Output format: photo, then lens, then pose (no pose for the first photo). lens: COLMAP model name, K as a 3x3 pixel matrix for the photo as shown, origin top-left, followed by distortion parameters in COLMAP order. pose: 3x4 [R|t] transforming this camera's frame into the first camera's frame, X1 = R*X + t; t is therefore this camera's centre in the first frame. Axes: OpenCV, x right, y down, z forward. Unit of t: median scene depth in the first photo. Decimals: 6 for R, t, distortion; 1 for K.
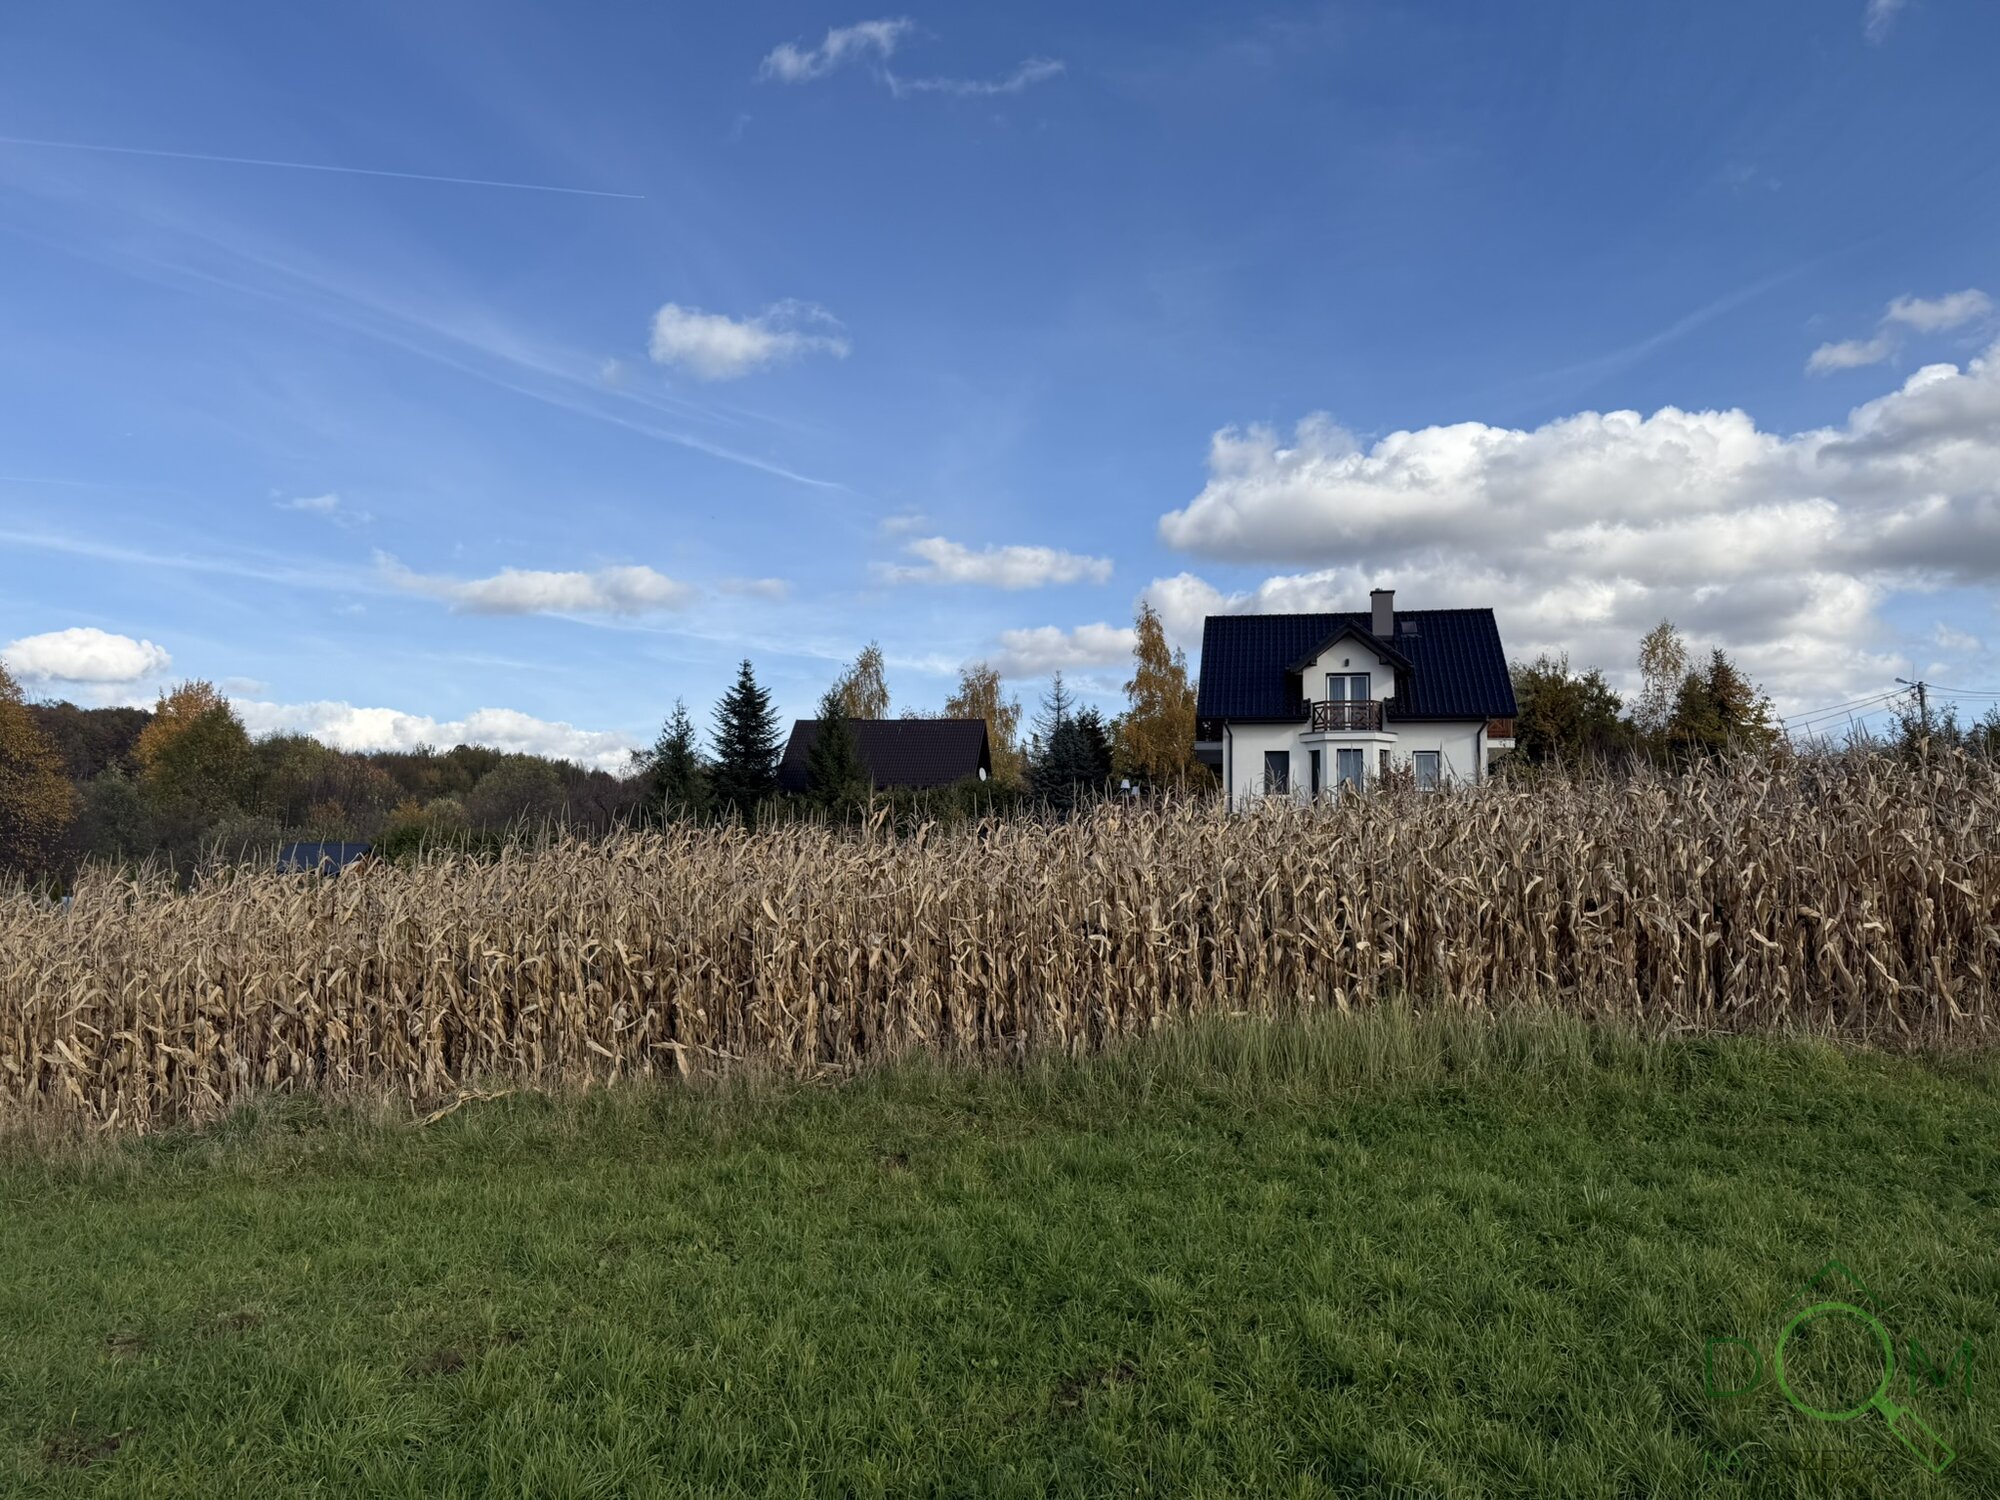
lens RADIAL K [[1370.5, 0, 1001.7], [0, 1370.5, 808.0], [0, 0, 1]] dist [0.068173, -0.104419]
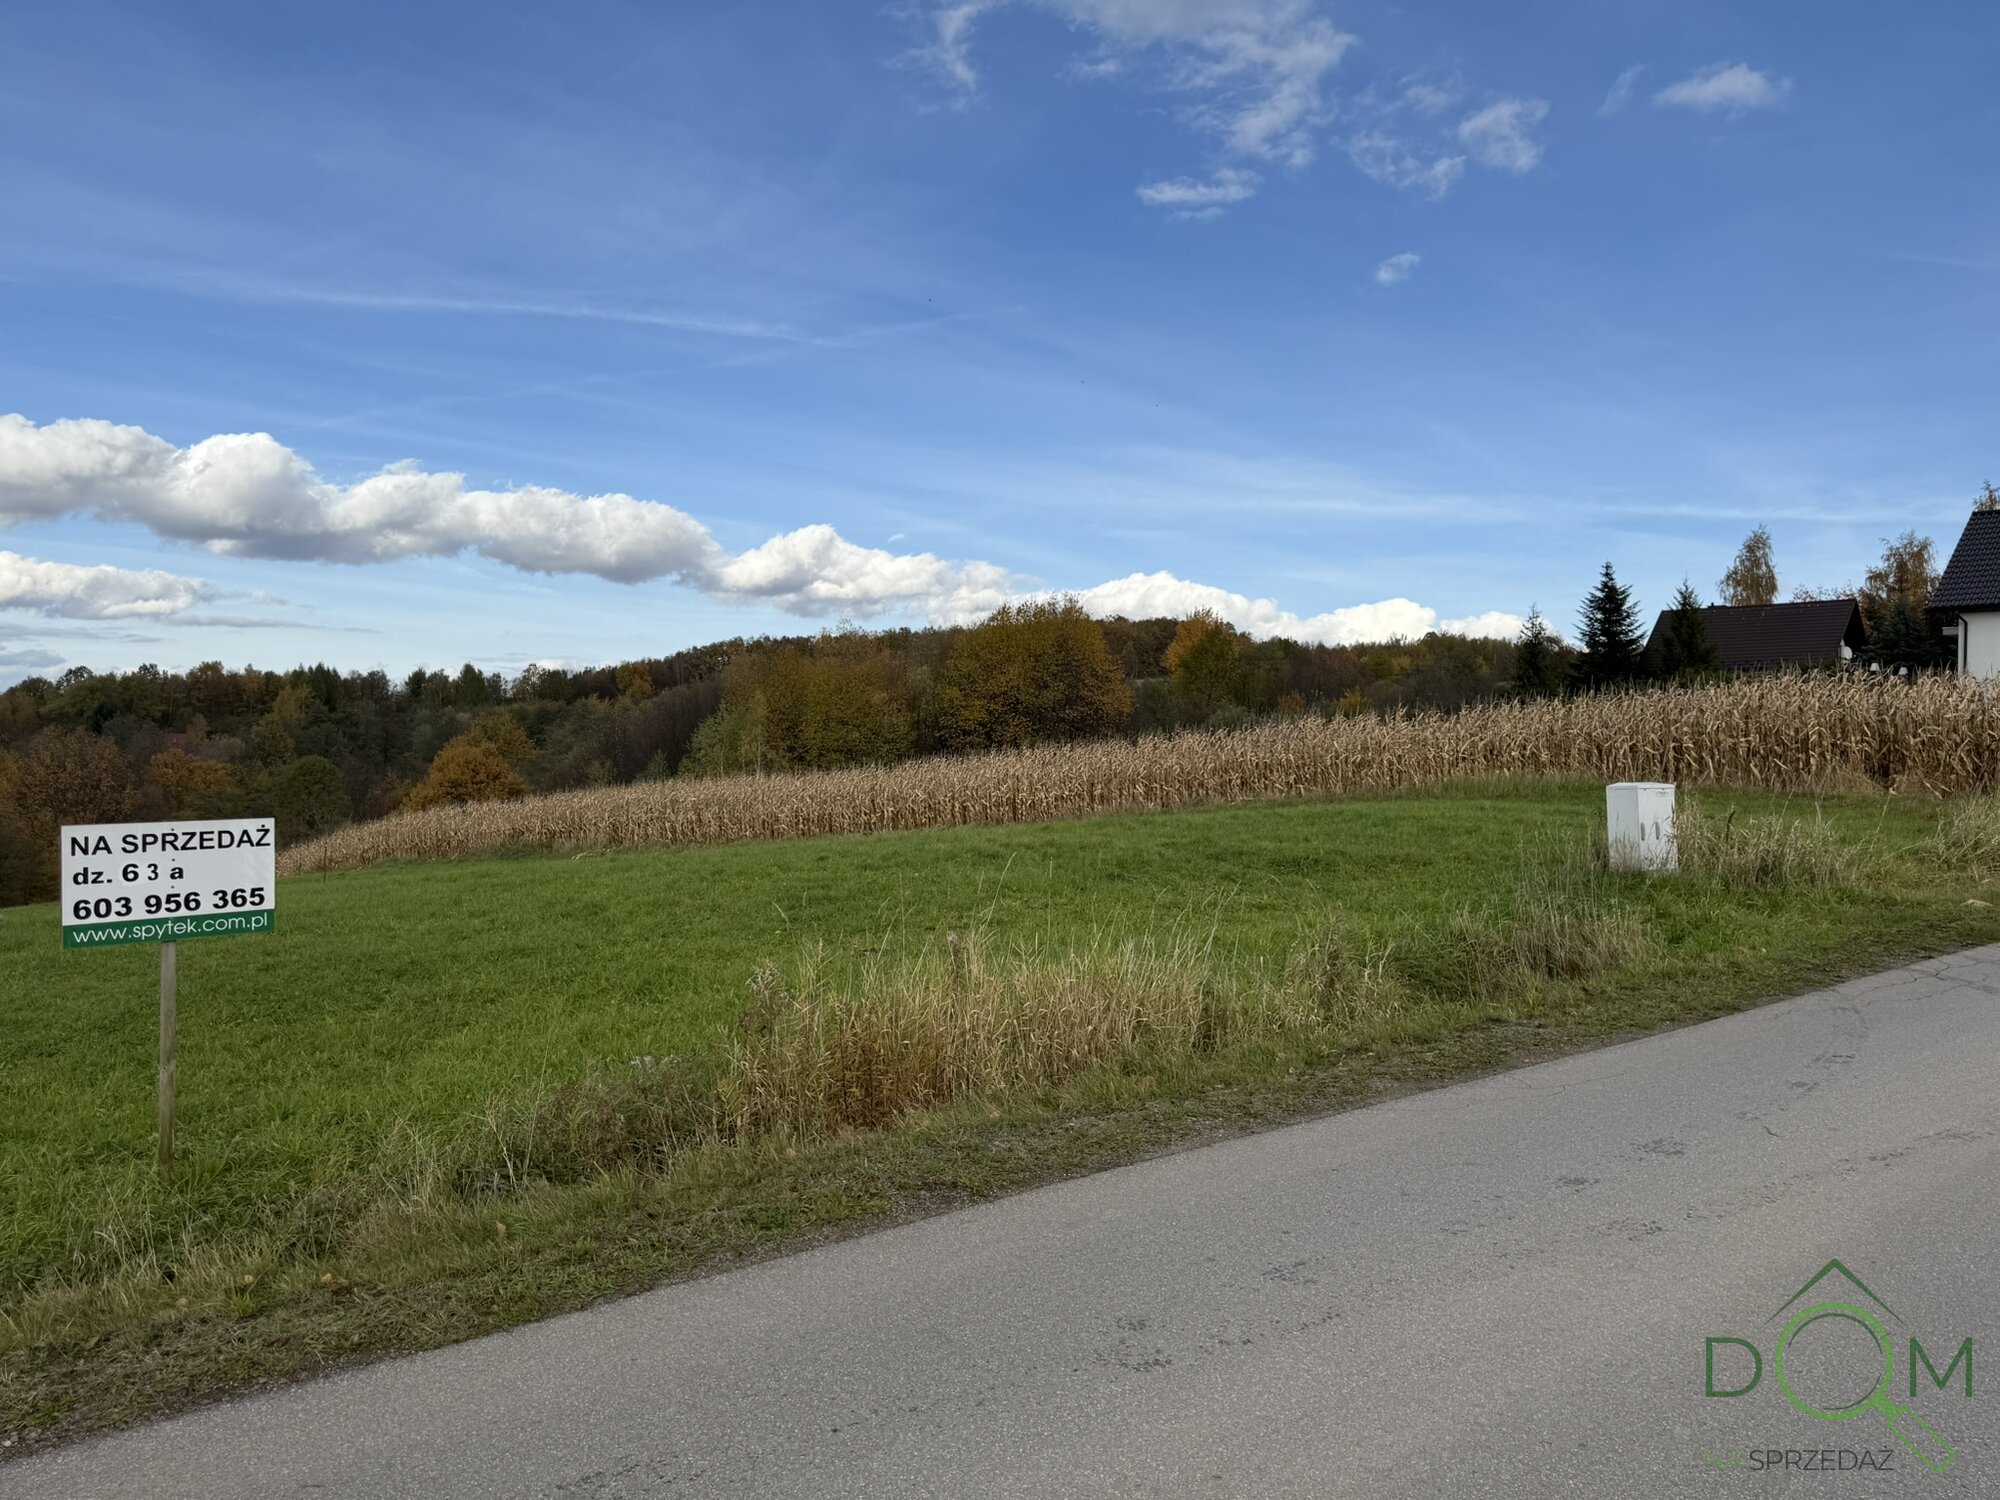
lens RADIAL K [[1372.5, 0, 1000.0], [0, 1372.5, 750.0], [0, 0, 1]] dist [0.099261, -0.166370]
pose [[0.775474, 0.000291, -0.631379, 0.158568], [0.027223, 0.999055, 0.033896, -0.003664], [0.630792, -0.043474, 0.774733, -0.243853]]
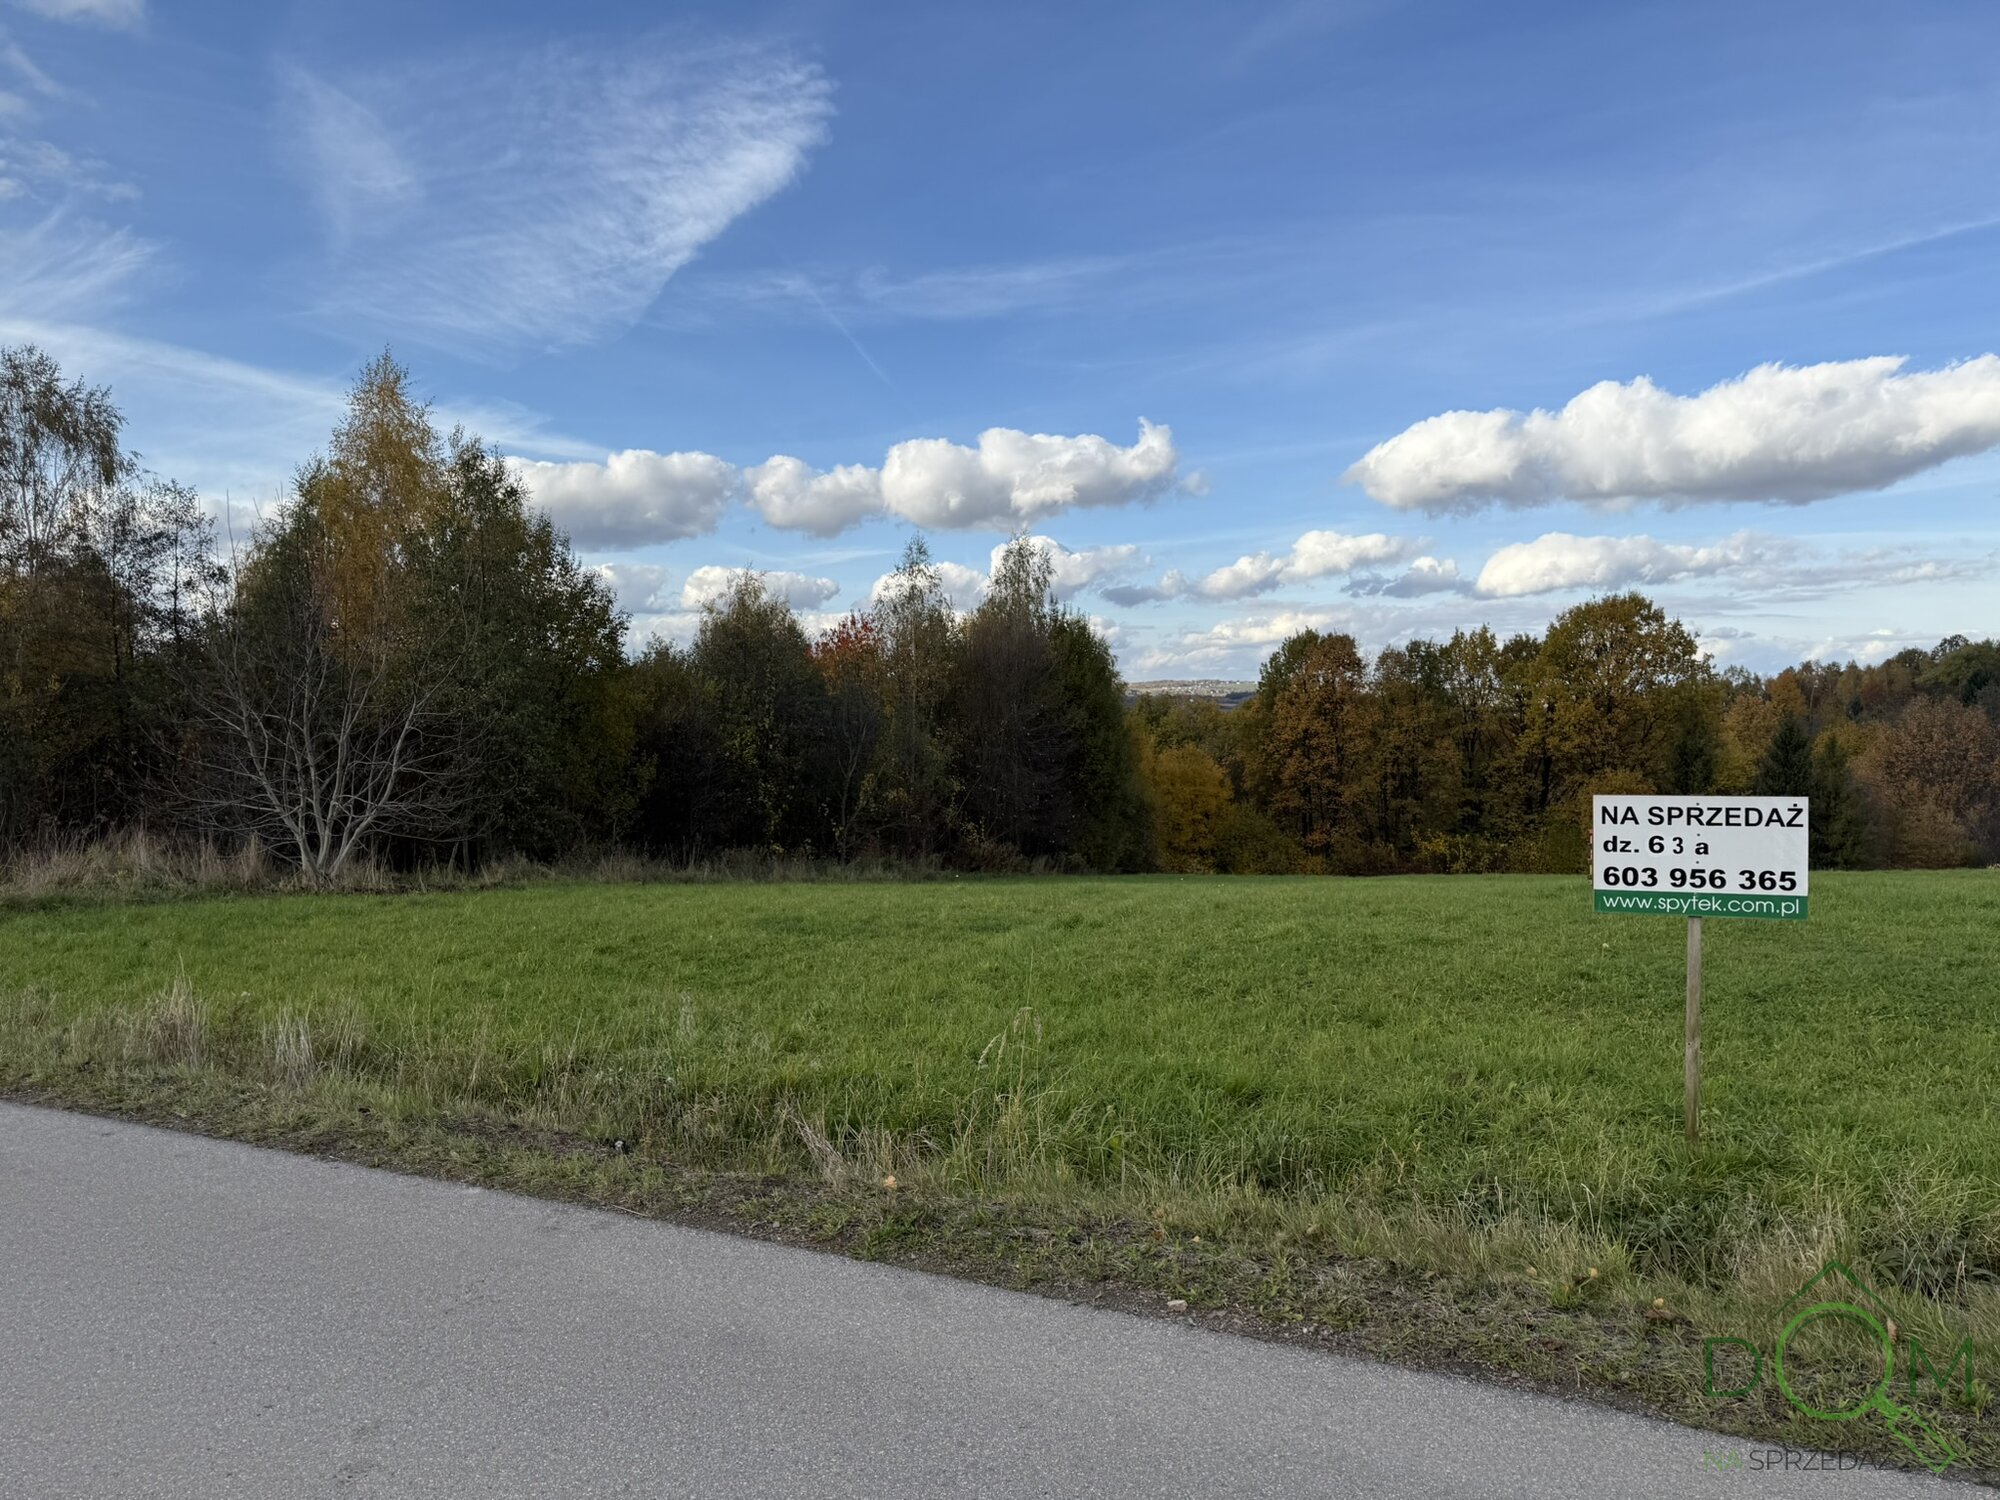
lens RADIAL K [[1372.5, 0, 1000.0], [0, 1372.5, 750.0], [0, 0, 1]] dist [0.099261, -0.166370]
pose [[-0.295712, 0.019474, -0.955078, 0.157014], [0.046721, 0.998891, 0.005902, -0.002478], [0.954134, -0.042877, -0.296294, -0.211940]]
